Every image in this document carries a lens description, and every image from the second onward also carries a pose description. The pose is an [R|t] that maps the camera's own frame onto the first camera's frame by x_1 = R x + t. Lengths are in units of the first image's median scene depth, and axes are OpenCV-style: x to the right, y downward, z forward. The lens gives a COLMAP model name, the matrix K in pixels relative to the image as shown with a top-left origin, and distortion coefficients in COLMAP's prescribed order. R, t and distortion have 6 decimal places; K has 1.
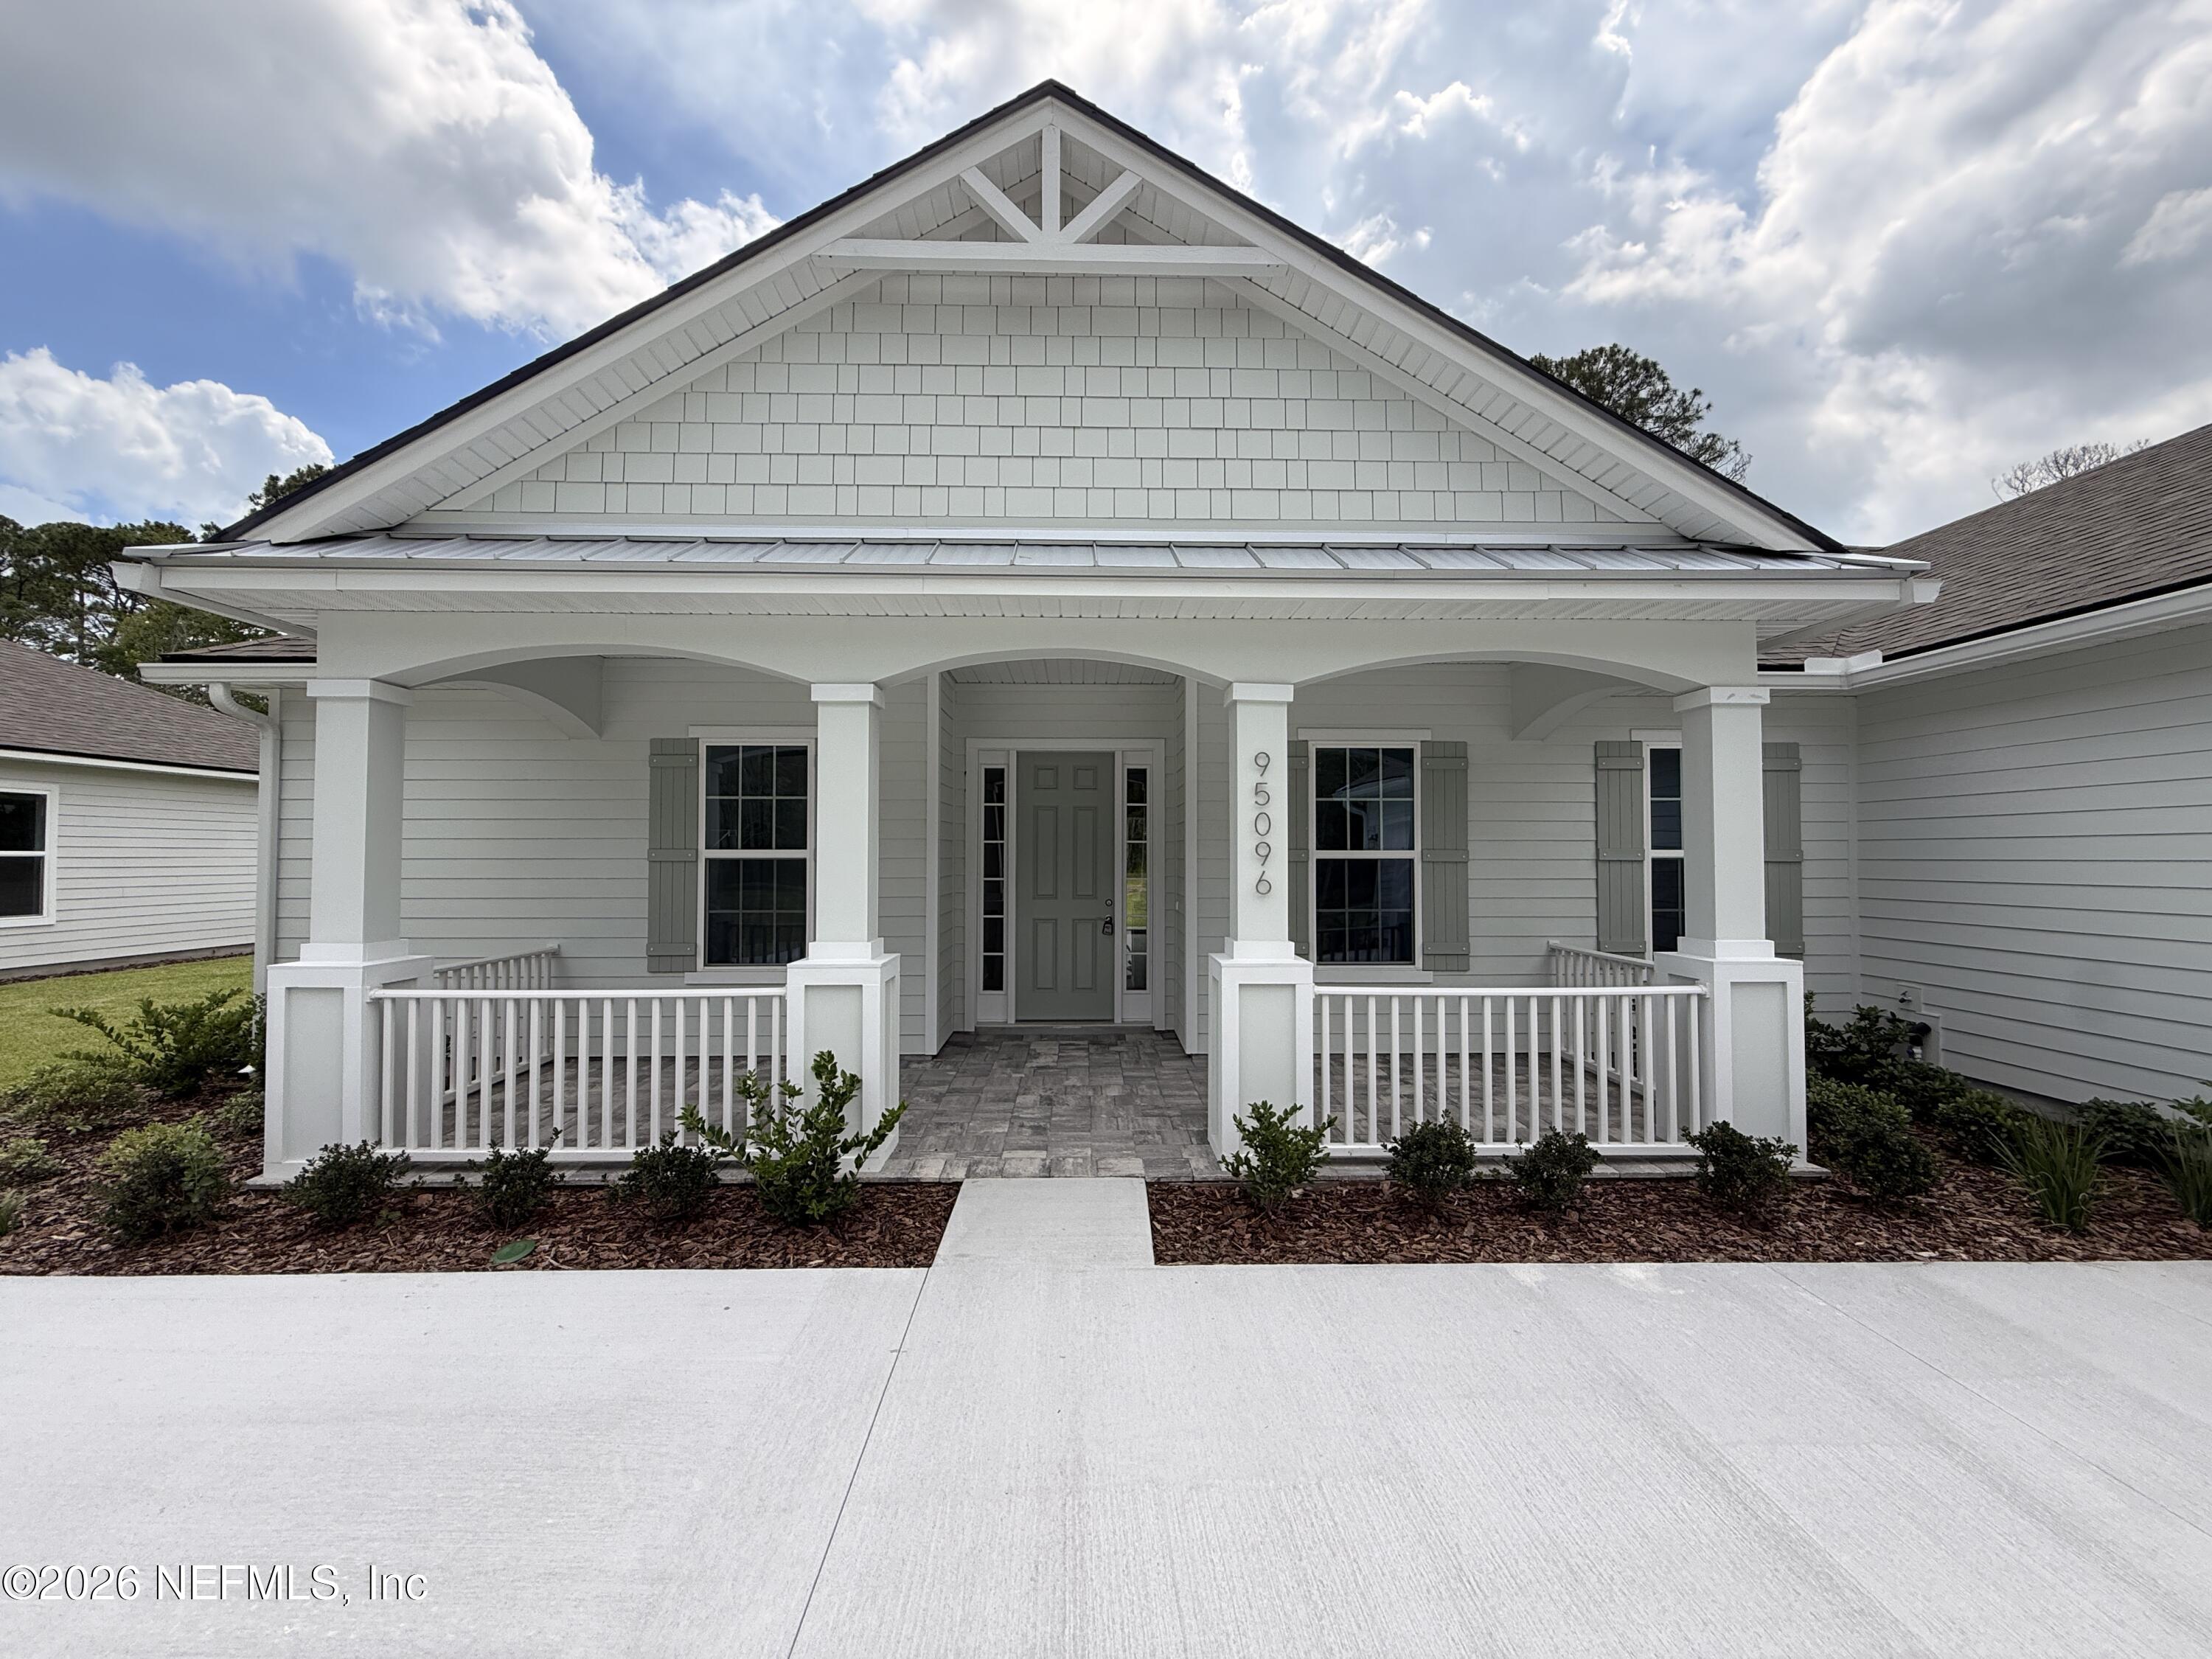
lens RADIAL K [[875.3, 0, 1099.0], [0, 875.3, 841.7], [0, 0, 1]] dist [0.017003, 0.000620]
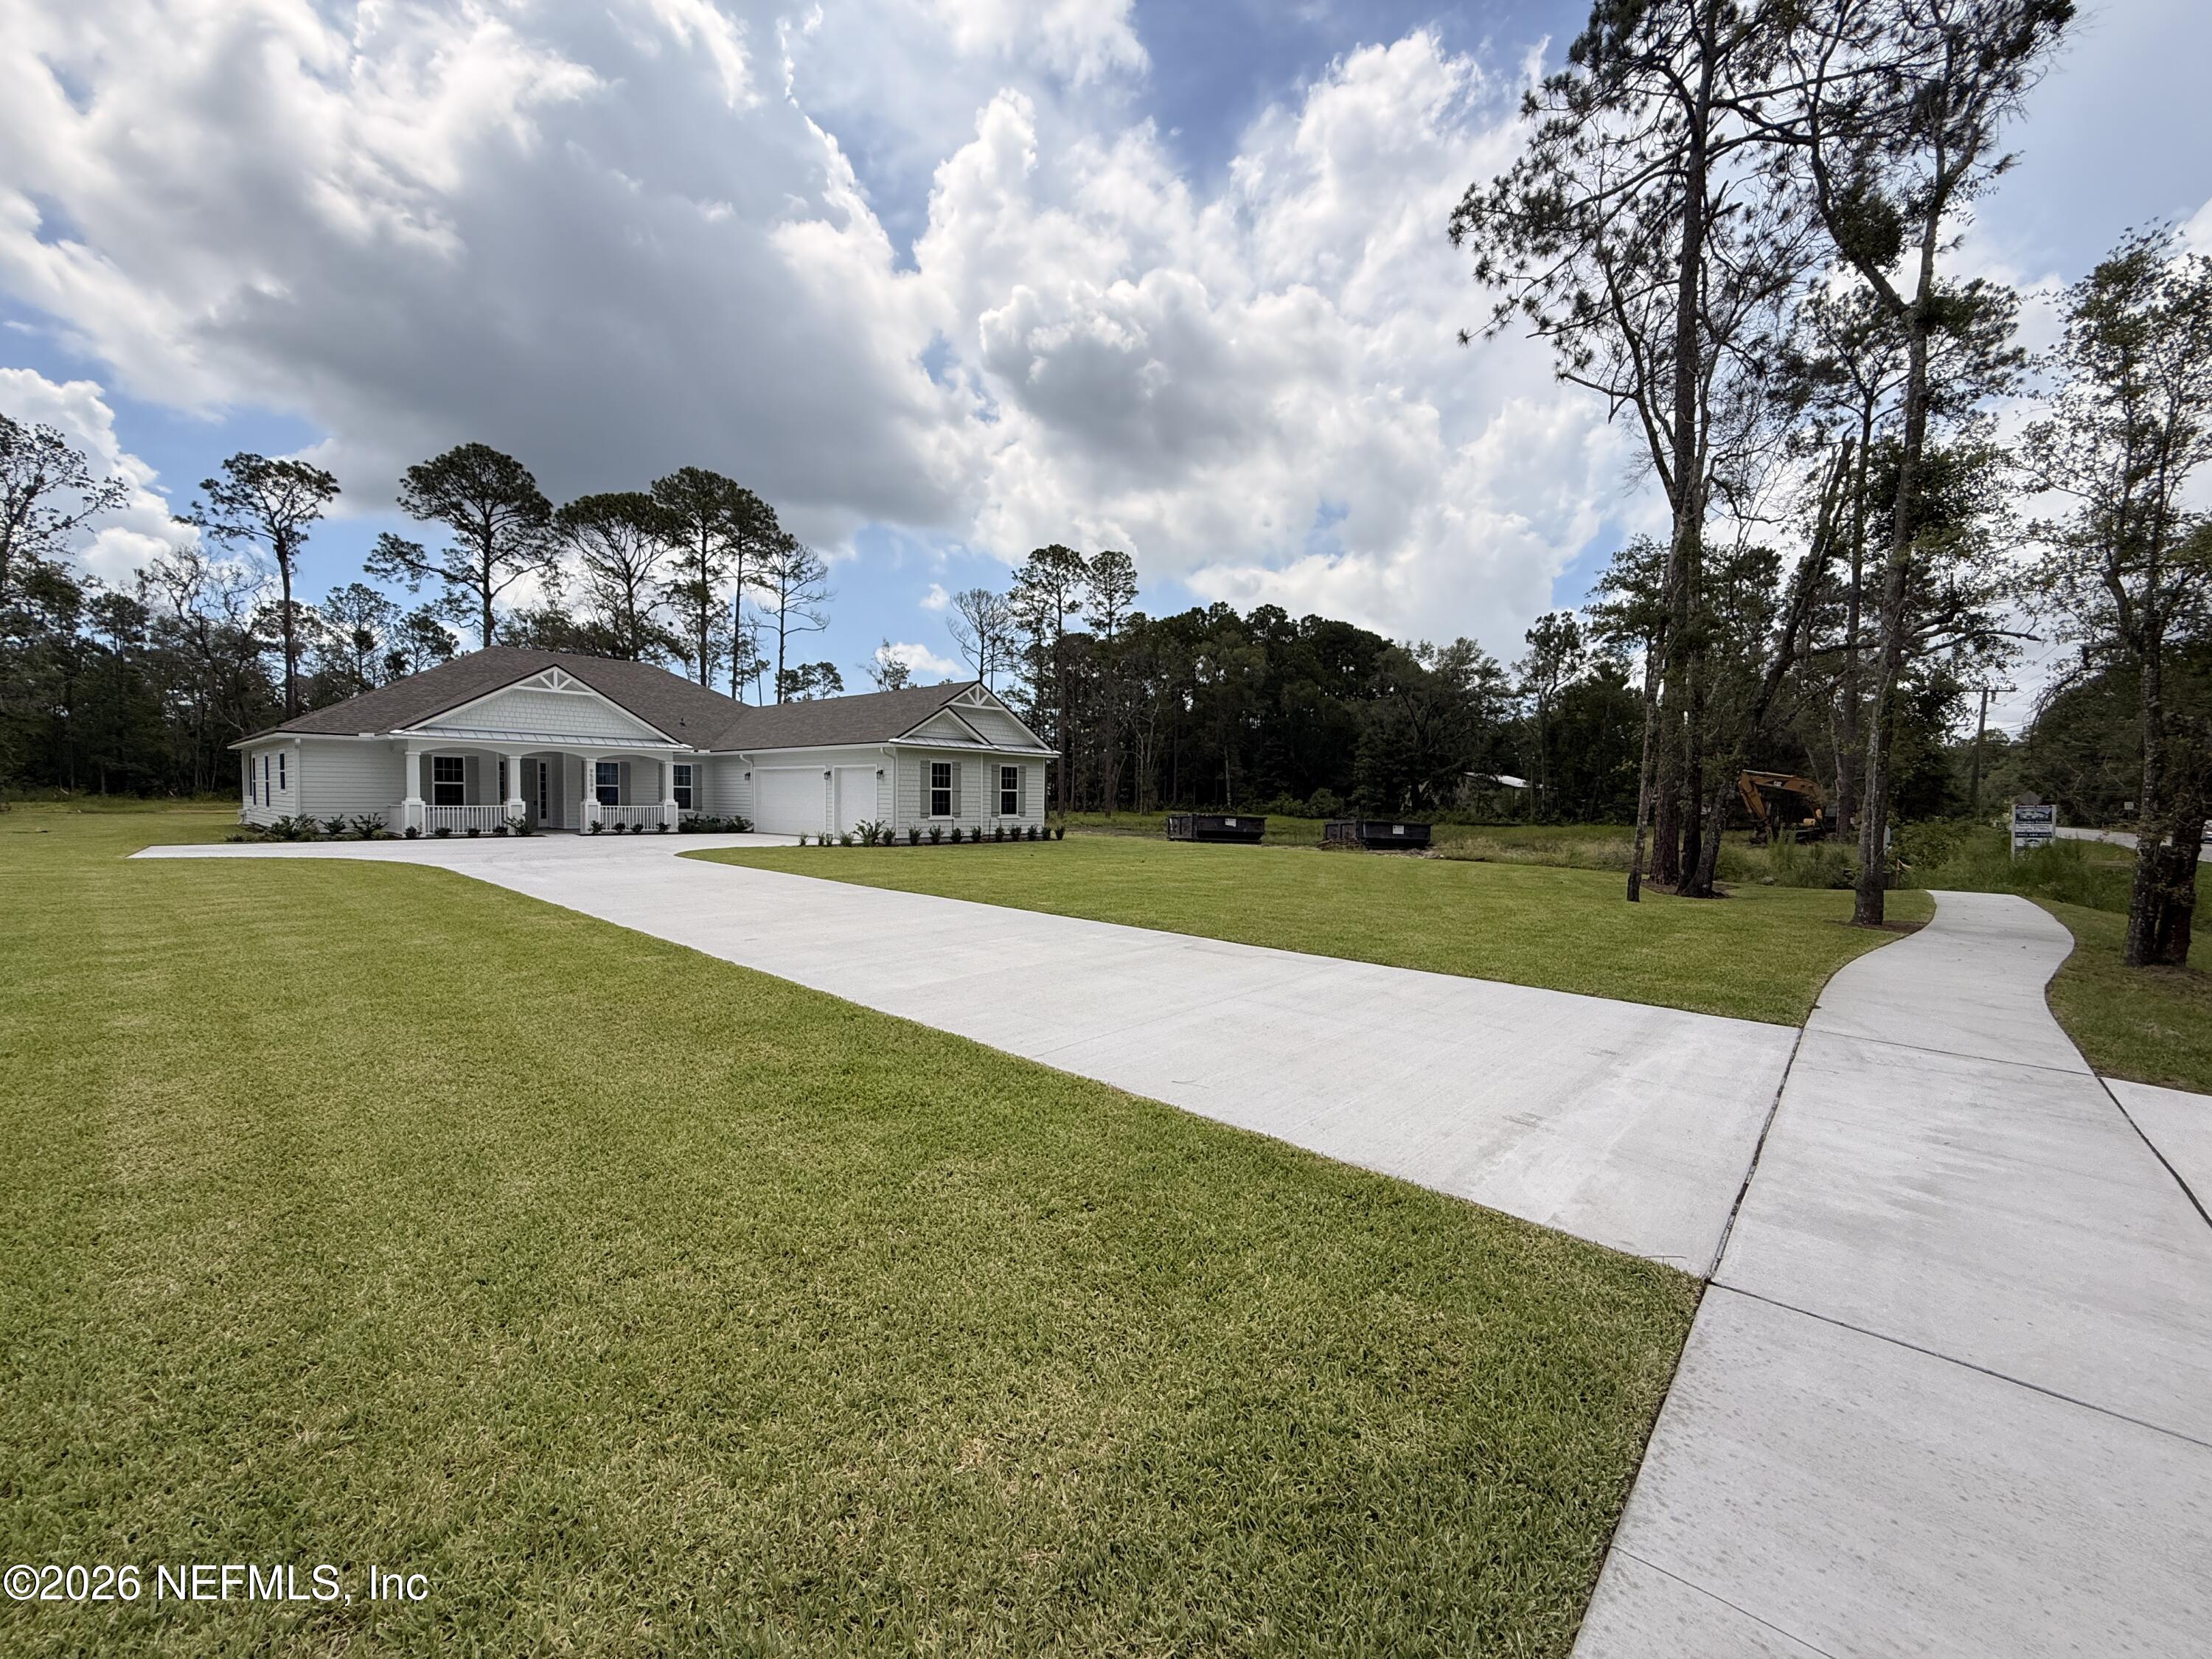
lens RADIAL K [[884.2, 0, 1096.2], [0, 884.2, 843.0], [0, 0, 1]] dist [0.002059, -0.000751]
pose [[0.681205, -0.029629, 0.731493, -1.988908], [-0.025105, 0.997648, 0.063789, -0.069284], [-0.731662, -0.061818, 0.678859, -5.930935]]
